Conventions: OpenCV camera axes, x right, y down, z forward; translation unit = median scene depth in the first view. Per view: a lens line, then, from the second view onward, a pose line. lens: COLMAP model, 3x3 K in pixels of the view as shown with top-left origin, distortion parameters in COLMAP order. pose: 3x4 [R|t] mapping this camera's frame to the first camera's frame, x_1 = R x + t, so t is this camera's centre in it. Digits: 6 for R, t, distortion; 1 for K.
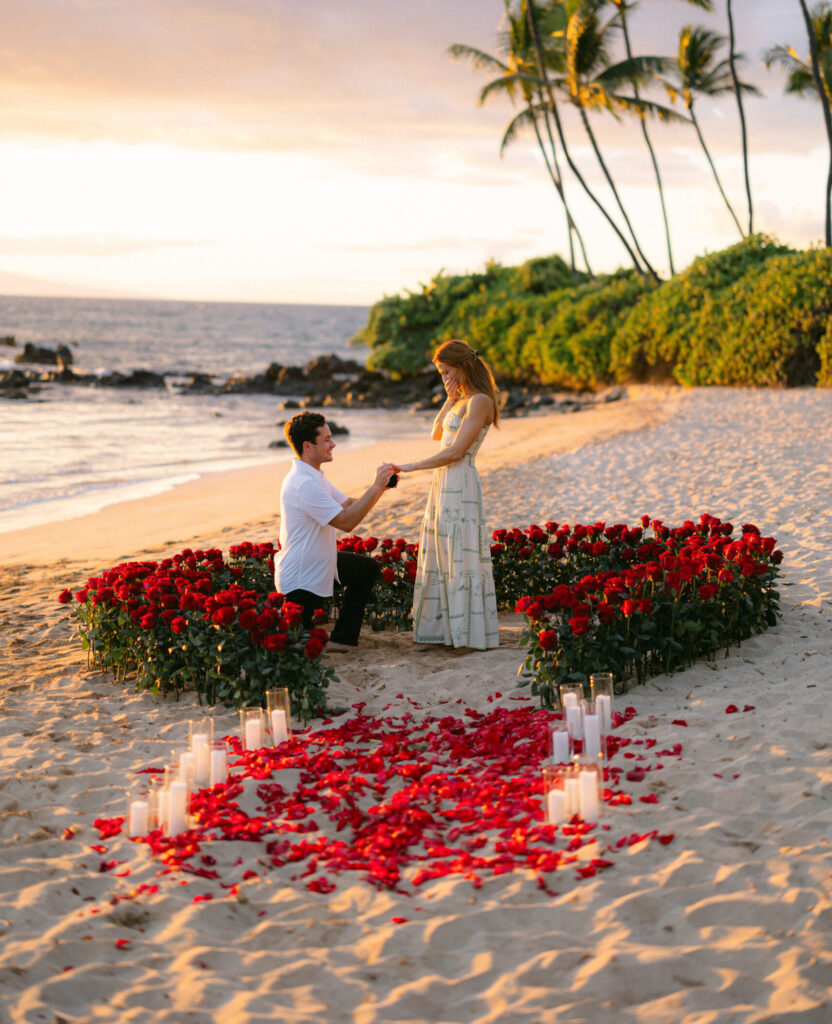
lens RADIAL K [[2099.7, 0, 418.9], [0, 2099.7, 508.0], [0, 0, 1]] dist [-0.032852, 0.000000]
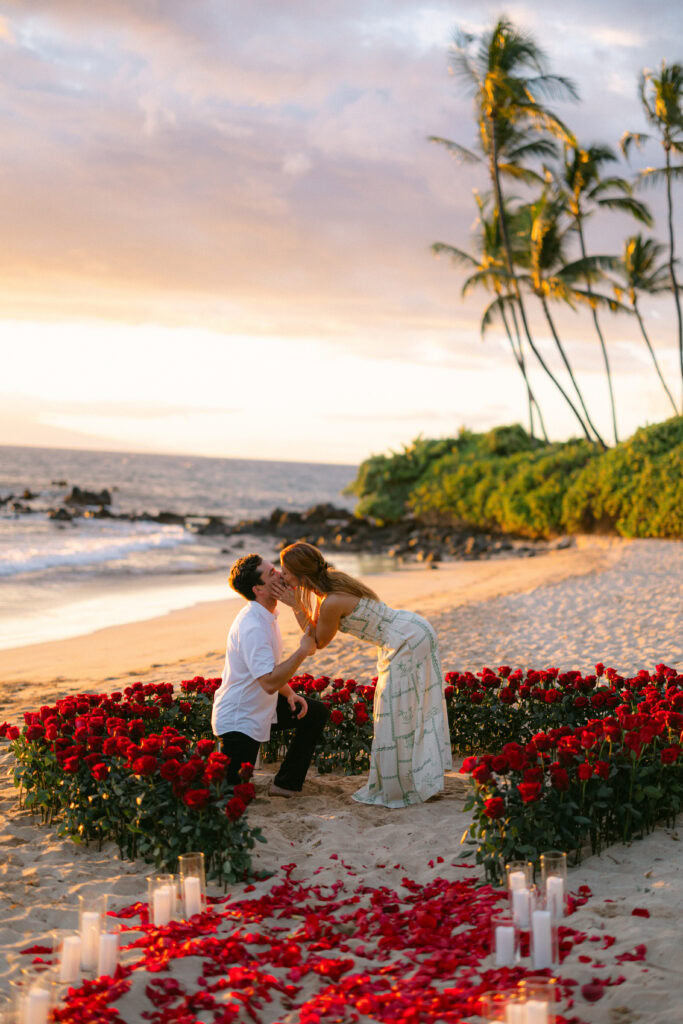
lens RADIAL K [[1724.5, 0, 341.3], [0, 1724.5, 520.5], [0, 0, 1]] dist [0.017892, 0.000000]
pose [[0.998944, 0.028802, -0.035783, 0.012033], [-0.031042, 0.997485, -0.063720, -0.007208], [0.033858, 0.064764, 0.997326, 0.161032]]
